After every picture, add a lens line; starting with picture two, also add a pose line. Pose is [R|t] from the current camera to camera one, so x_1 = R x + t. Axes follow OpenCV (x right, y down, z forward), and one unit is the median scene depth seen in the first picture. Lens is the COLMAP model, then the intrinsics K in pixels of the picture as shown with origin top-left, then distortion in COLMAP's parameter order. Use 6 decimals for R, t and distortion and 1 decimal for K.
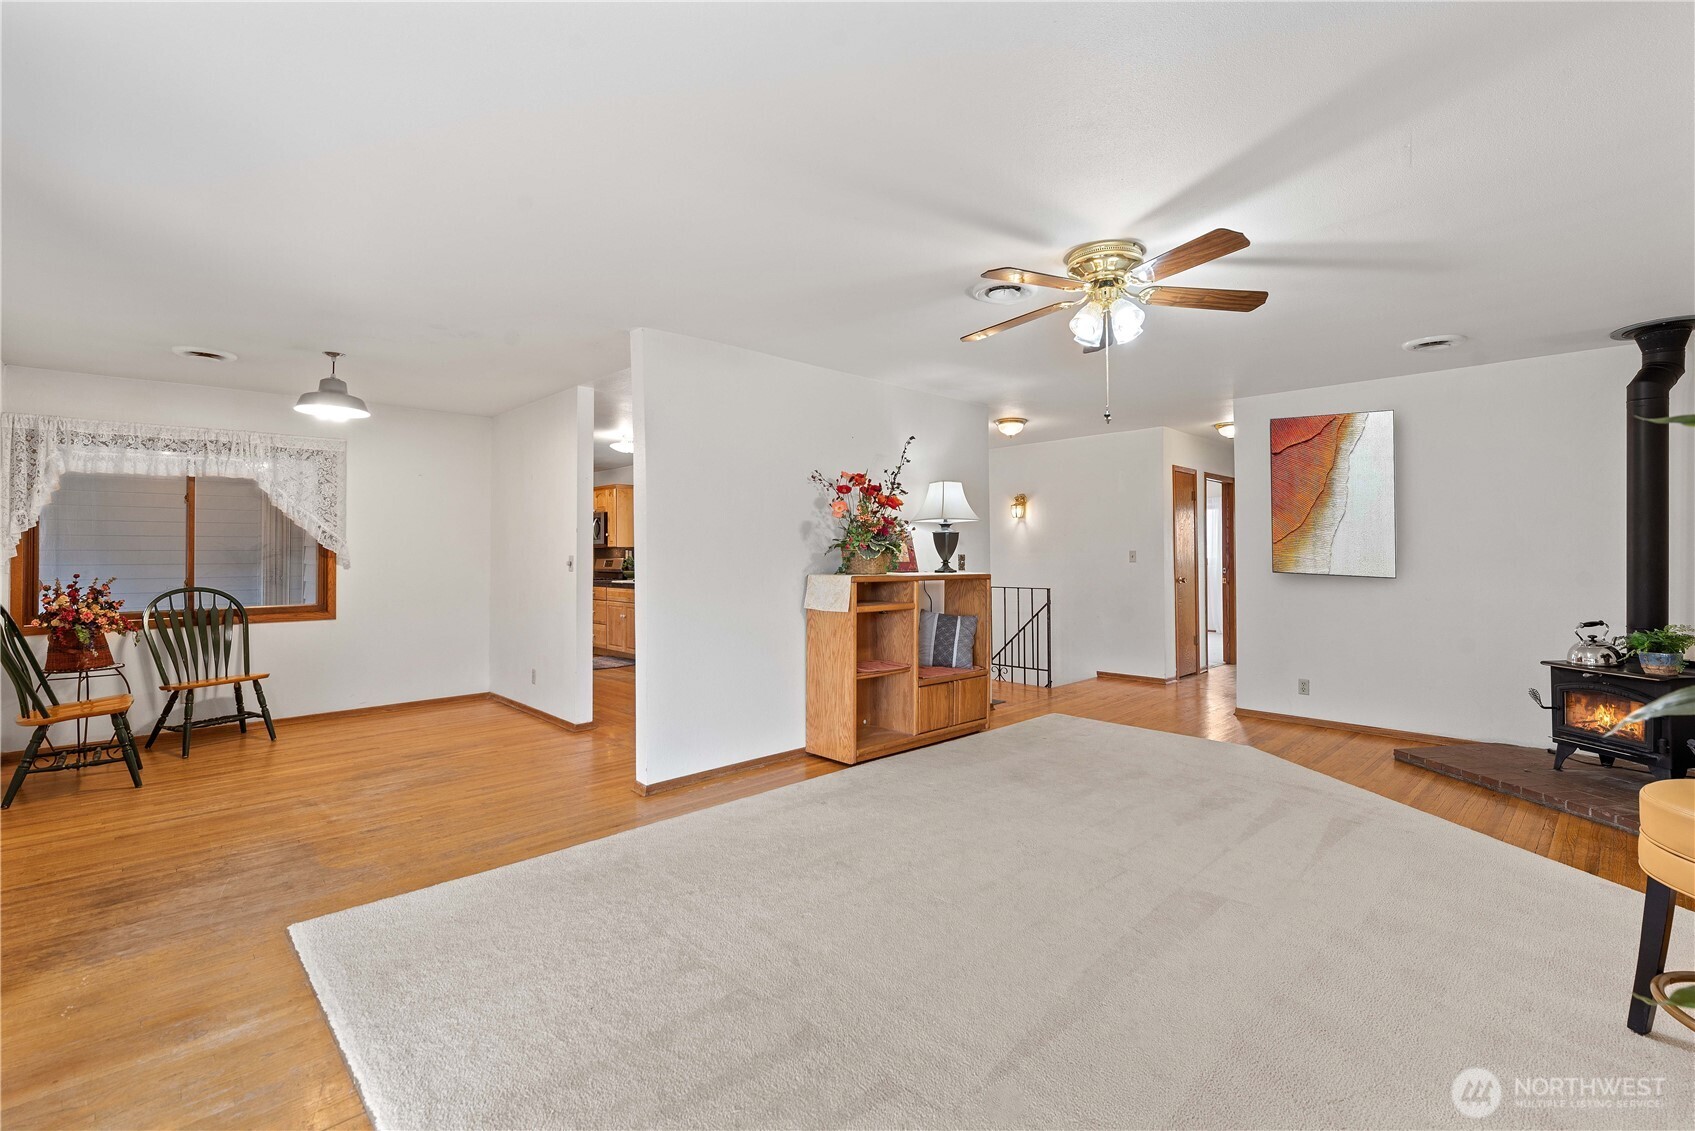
lens RADIAL K [[742.1, 0, 860.4], [0, 742.1, 549.4], [0, 0, 1]] dist [-0.001768, -0.000278]
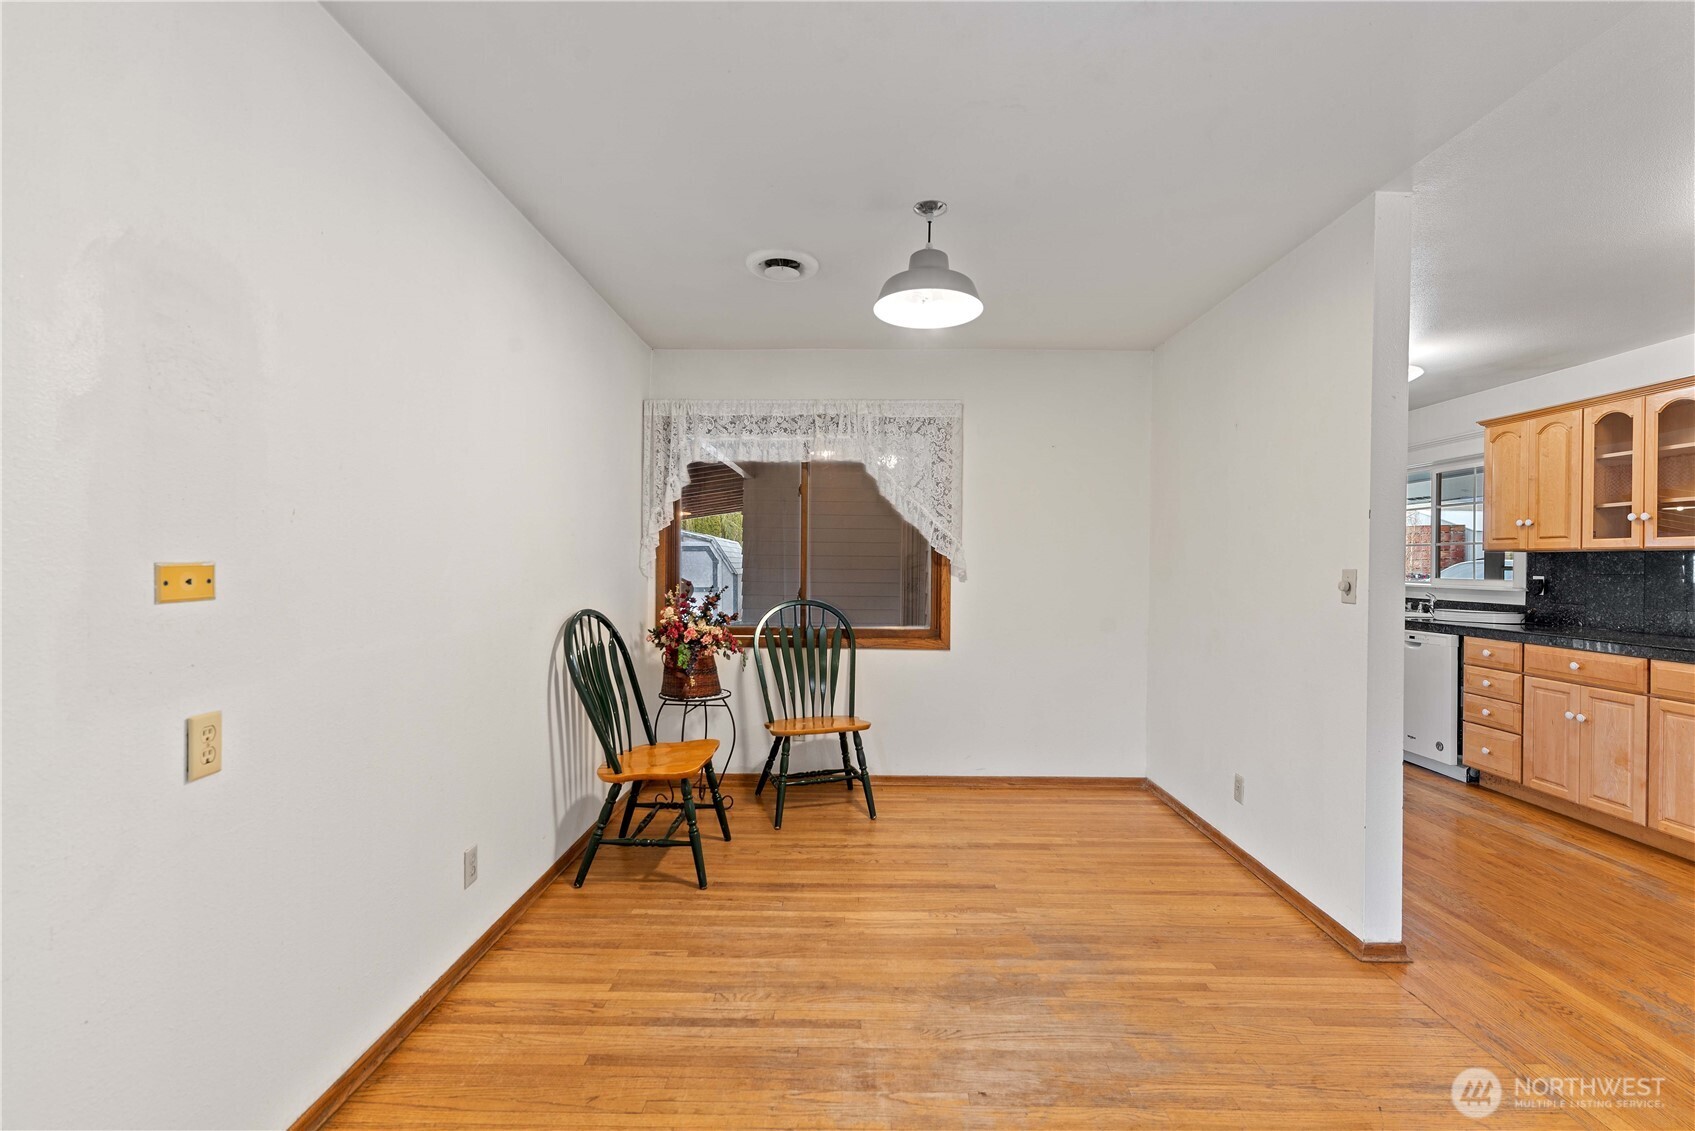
lens RADIAL K [[742.1, 0, 860.4], [0, 742.1, 549.4], [0, 0, 1]] dist [-0.001768, -0.000278]
pose [[0.716260, 0.000671, -0.697833, -0.287898], [-0.009812, 0.999910, -0.009109, 0.002998], [0.697764, 0.013371, 0.716203, 0.457057]]
